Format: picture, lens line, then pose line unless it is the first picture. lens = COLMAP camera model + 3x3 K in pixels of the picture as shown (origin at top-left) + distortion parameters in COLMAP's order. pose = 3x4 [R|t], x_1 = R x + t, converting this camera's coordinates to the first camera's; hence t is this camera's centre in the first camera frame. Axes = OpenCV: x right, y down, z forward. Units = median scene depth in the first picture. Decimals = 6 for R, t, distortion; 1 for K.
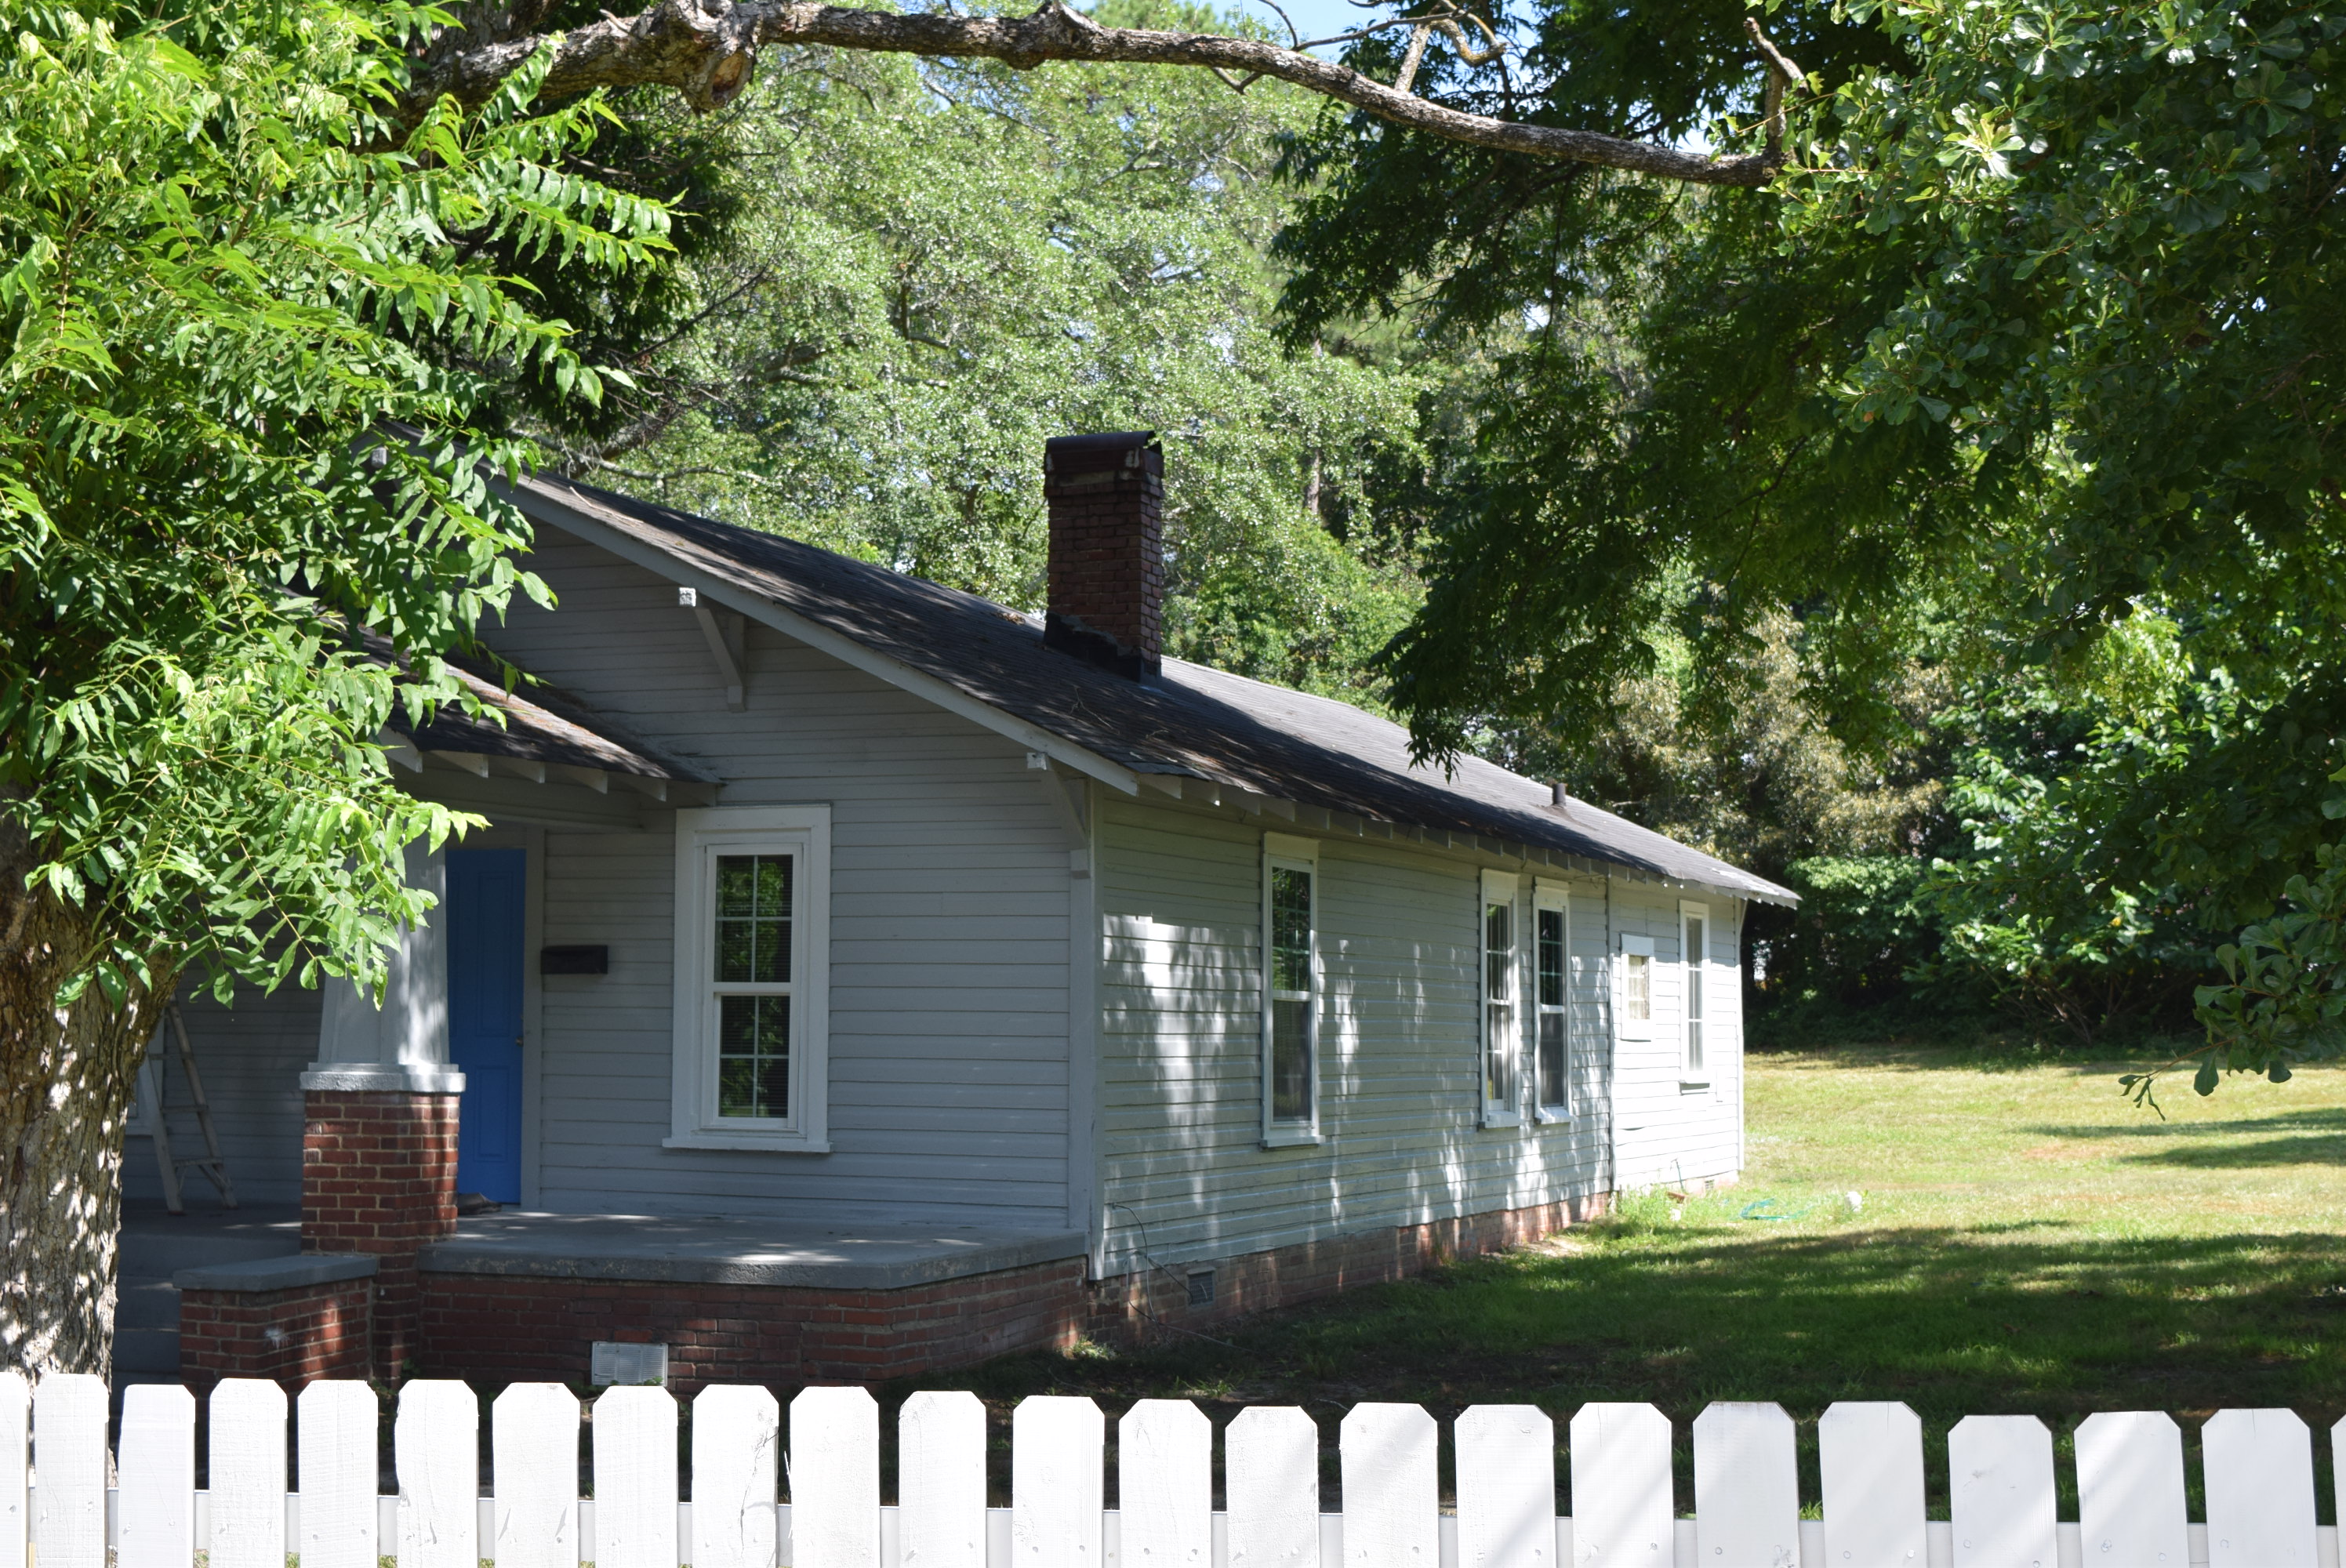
lens RADIAL K [[3364.9, 0, 1172.5], [0, 3364.9, 774.1], [0, 0, 1]] dist [0.010824, 0.000000]
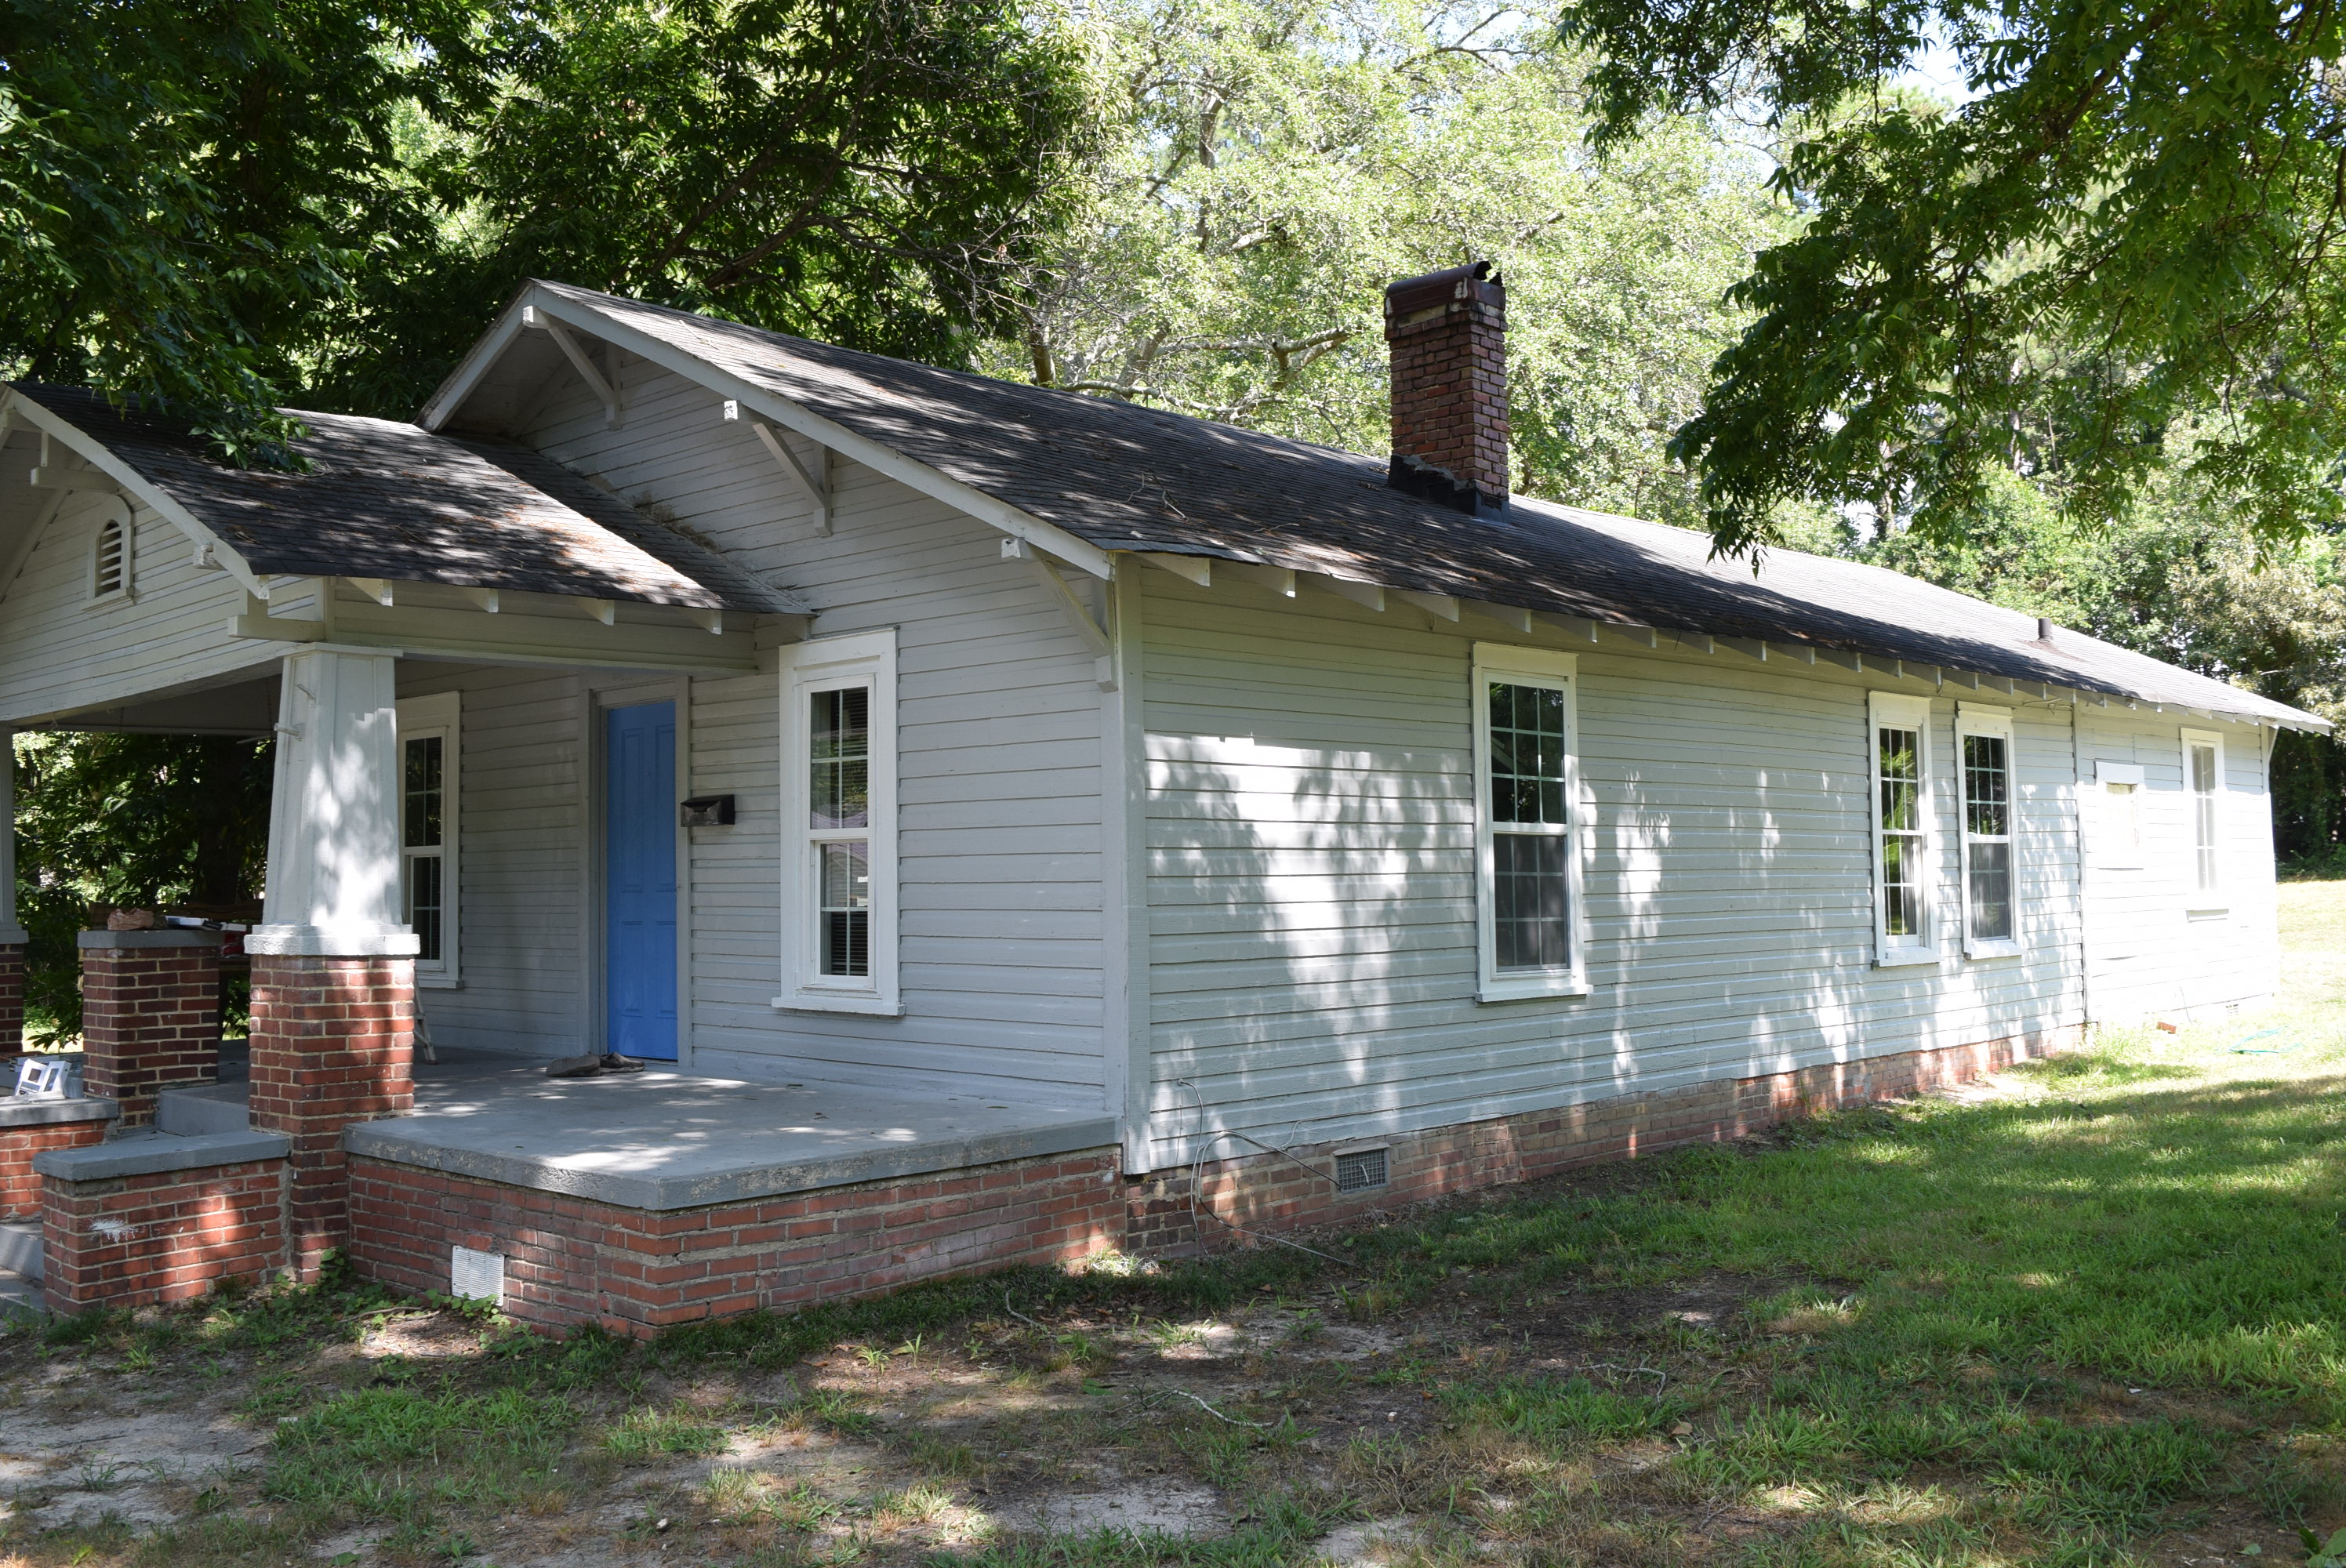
lens RADIAL K [[2151.7, 0, 1171.7], [0, 2151.7, 786.5], [0, 0, 1]] dist [-0.077164, 0.000000]
pose [[0.924421, -0.036634, -0.379609, 0.175057], [0.049223, 0.998511, 0.023507, 0.039739], [0.378183, -0.040416, 0.924848, 0.478385]]
